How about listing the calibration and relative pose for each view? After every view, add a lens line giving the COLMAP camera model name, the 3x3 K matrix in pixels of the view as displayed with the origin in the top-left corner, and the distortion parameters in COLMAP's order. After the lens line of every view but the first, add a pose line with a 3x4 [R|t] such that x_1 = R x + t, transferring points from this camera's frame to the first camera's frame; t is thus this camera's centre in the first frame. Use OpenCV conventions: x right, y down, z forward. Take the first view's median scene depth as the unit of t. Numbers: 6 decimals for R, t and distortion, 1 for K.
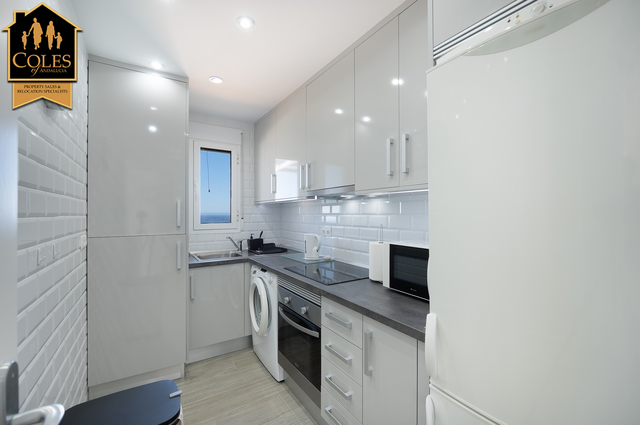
lens RADIAL K [[267.8, 0, 319.0], [0, 267.8, 213.7], [0, 0, 1]] dist [-0.002497, 0.000482]
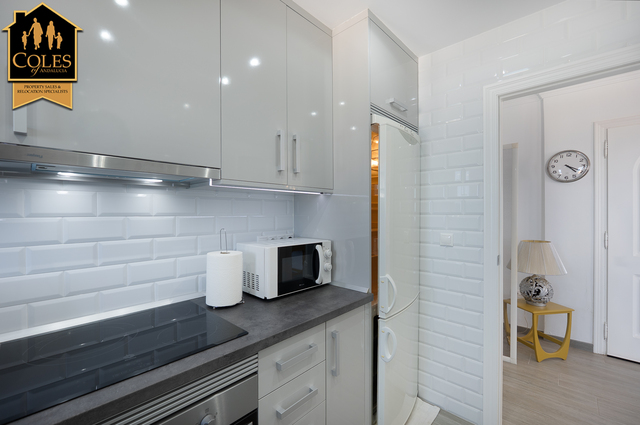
lens RADIAL K [[267.8, 0, 319.0], [0, 267.8, 212.4], [0, 0, 1]] dist [-0.002497, 0.000482]
pose [[-0.240190, -0.000529, 0.970726, -0.628815], [0.002727, 0.999996, 0.001220, -0.004033], [-0.970722, 0.002940, -0.240188, 1.063381]]
